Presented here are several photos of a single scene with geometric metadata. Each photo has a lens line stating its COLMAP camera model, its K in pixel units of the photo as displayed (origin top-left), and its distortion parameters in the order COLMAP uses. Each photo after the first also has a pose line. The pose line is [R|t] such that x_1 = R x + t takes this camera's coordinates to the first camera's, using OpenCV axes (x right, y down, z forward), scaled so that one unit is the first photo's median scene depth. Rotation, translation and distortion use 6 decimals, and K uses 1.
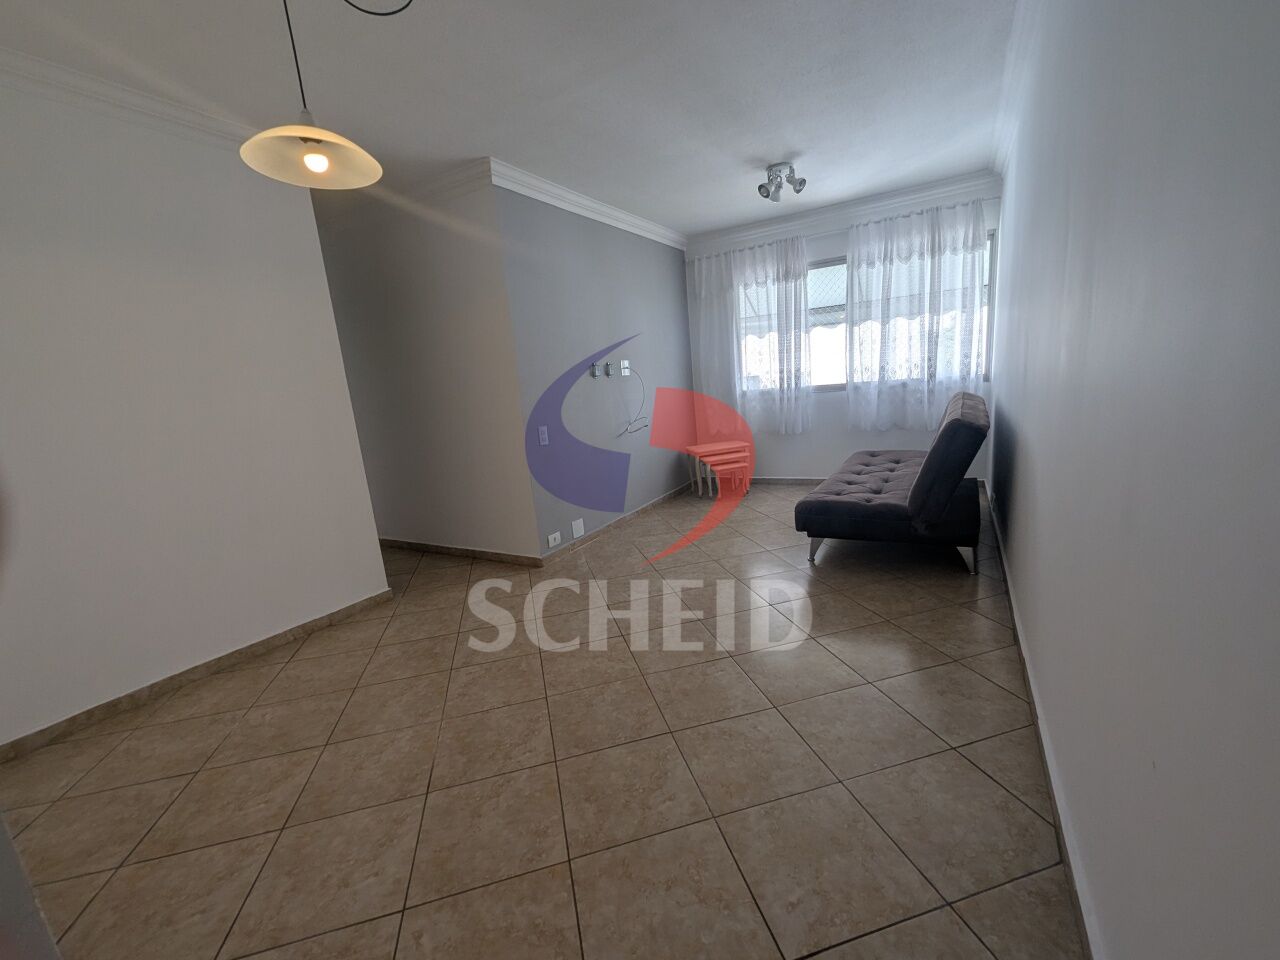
lens RADIAL K [[536.9, 0, 647.4], [0, 536.9, 493.0], [0, 0, 1]] dist [0.004938, -0.000429]
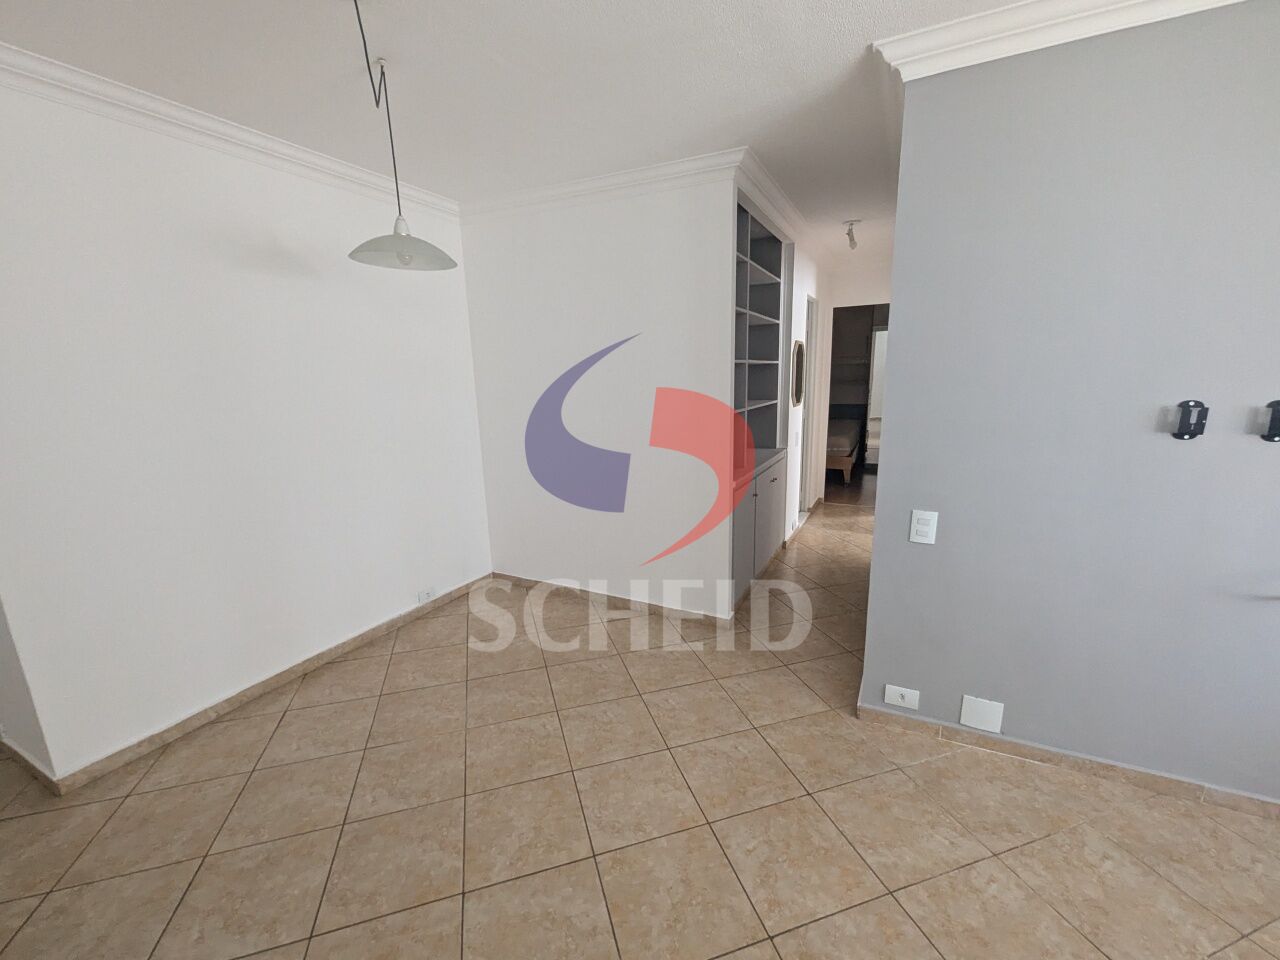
lens RADIAL K [[533.0, 0, 644.6], [0, 533.0, 495.9], [0, 0, 1]] dist [0.003714, -0.000017]
pose [[0.047951, 0.301614, -0.952223, 0.322840], [-0.185999, 0.939342, 0.288168, -0.251269], [0.981379, 0.163295, 0.101143, 0.671771]]
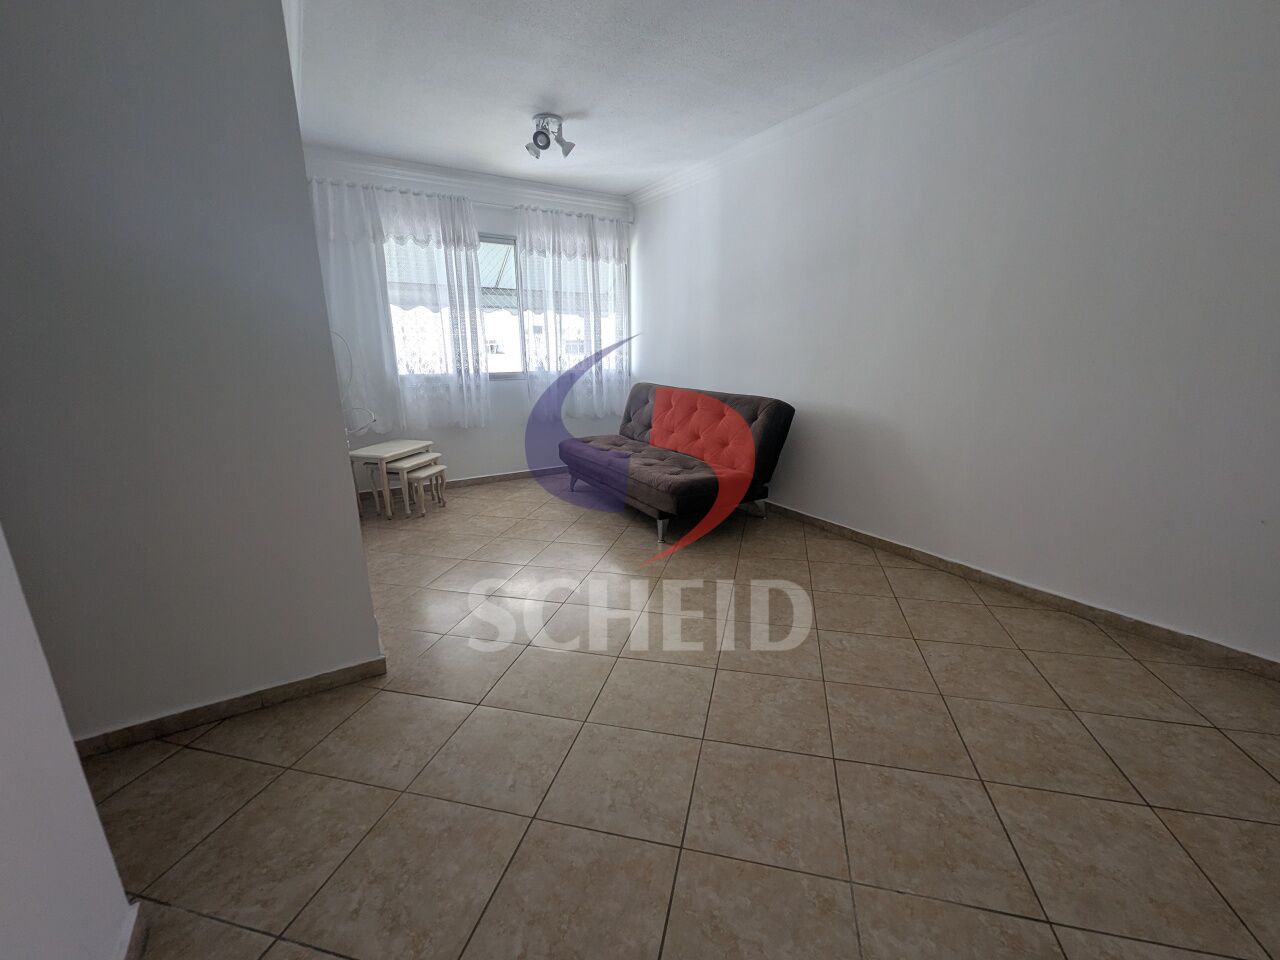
lens RADIAL K [[536.9, 0, 647.4], [0, 536.9, 493.0], [0, 0, 1]] dist [0.004938, -0.000429]
pose [[0.471176, -0.147706, 0.869584, -0.546028], [0.149071, 0.985032, 0.086543, -0.055269], [-0.869351, 0.088852, 0.486142, 0.493907]]
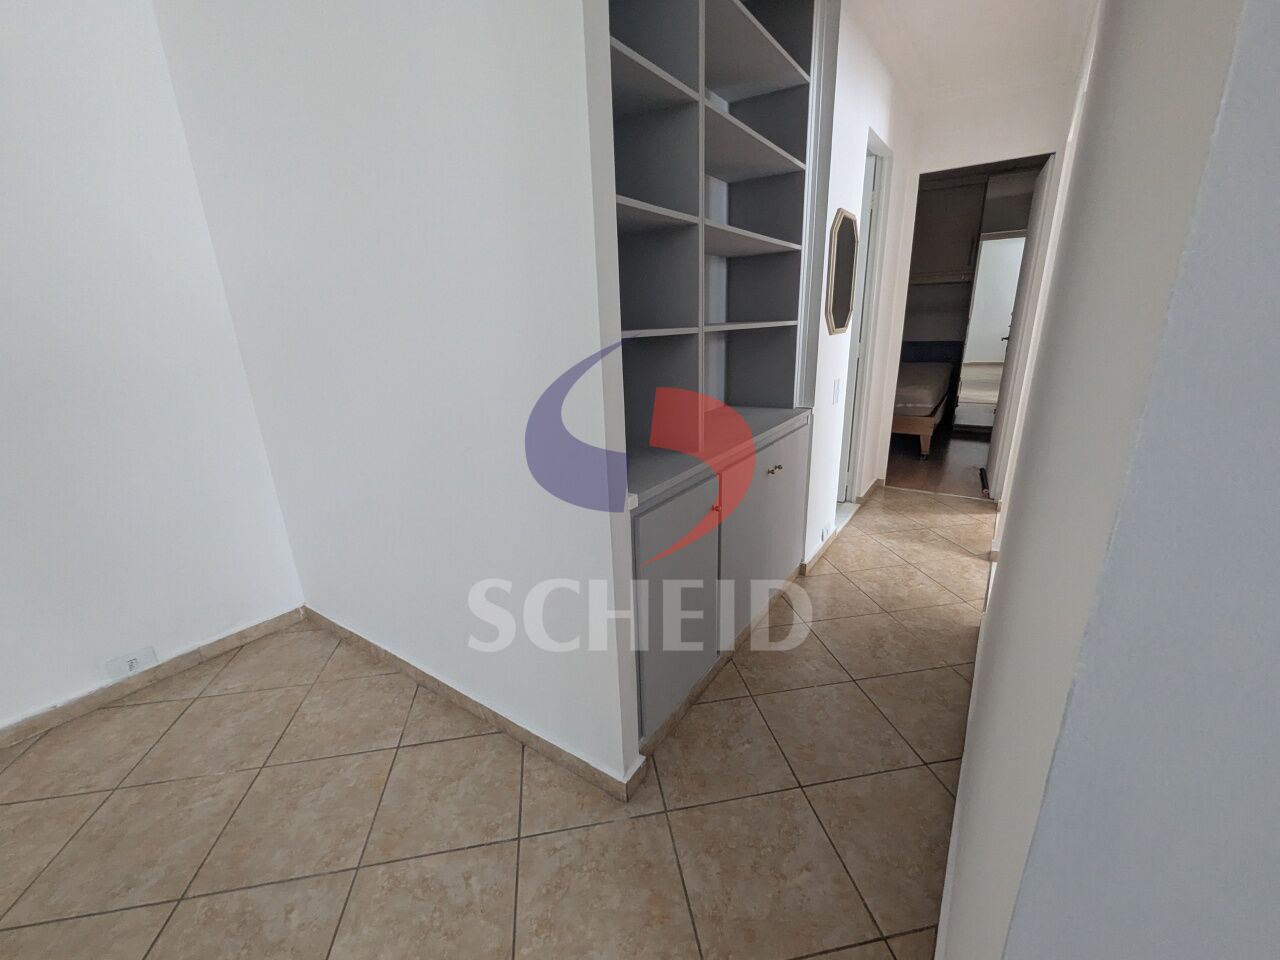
lens RADIAL K [[533.0, 0, 644.6], [0, 533.0, 495.9], [0, 0, 1]] dist [0.003714, -0.000017]
pose [[-0.078087, 0.392049, -0.916624, -0.157033], [-0.168254, 0.901060, 0.399726, -0.200647], [0.982646, 0.185439, -0.004397, 0.906464]]
